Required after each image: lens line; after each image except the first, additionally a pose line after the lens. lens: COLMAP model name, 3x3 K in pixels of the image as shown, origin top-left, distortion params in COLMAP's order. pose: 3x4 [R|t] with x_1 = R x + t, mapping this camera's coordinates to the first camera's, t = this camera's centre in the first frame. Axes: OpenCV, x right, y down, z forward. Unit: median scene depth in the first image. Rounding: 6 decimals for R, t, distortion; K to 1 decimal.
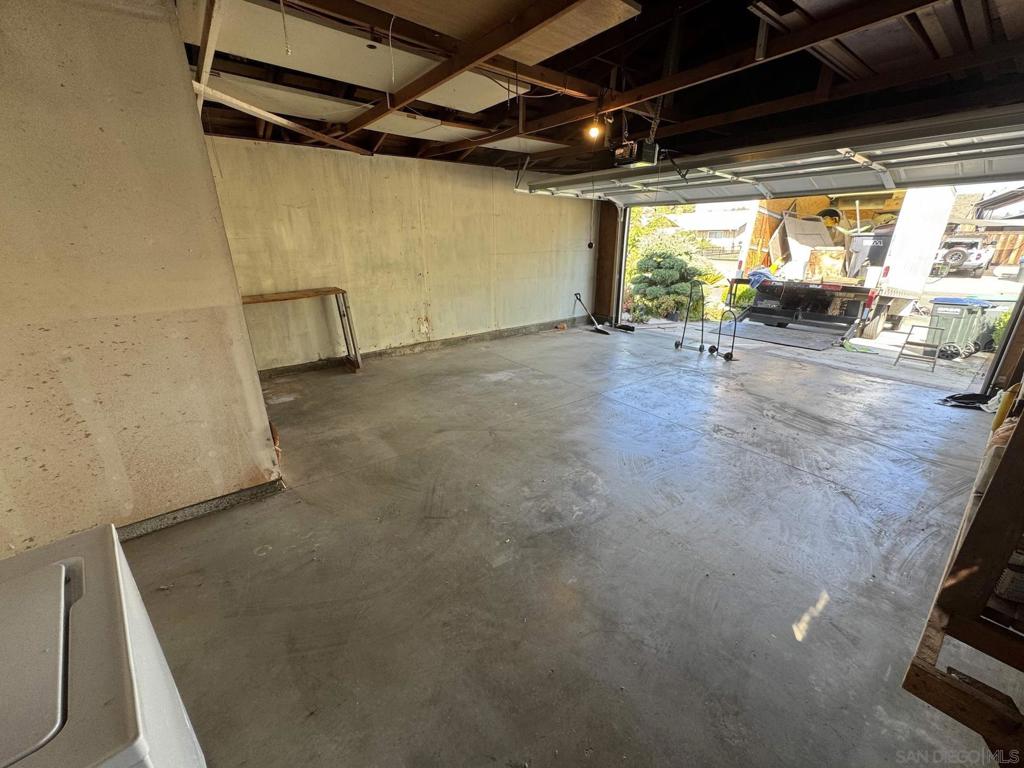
lens RADIAL K [[410.4, 0, 510.6], [0, 410.4, 383.9], [0, 0, 1]] dist [-0.002785, 0.000089]
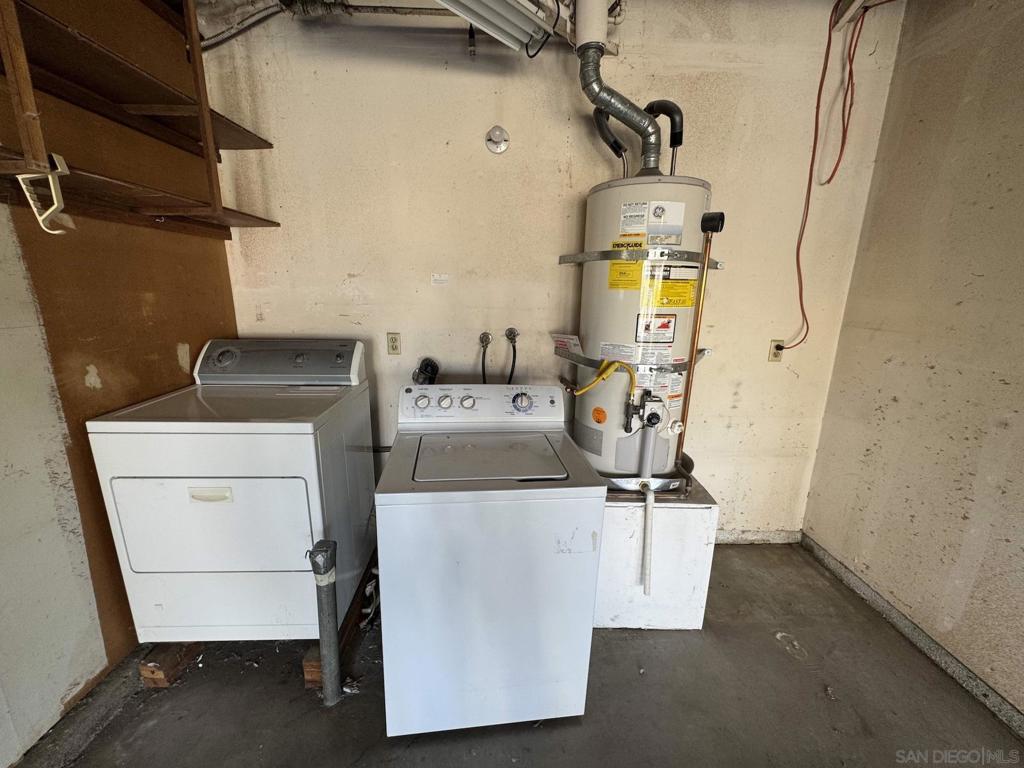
lens RADIAL K [[410.4, 0, 511.6], [0, 410.4, 382.1], [0, 0, 1]] dist [-0.002785, 0.000089]
pose [[-0.601172, 0.176913, -0.779291, 0.040800], [-0.287744, 0.861851, 0.417632, -0.171443], [0.745517, 0.475305, -0.467215, 0.599458]]
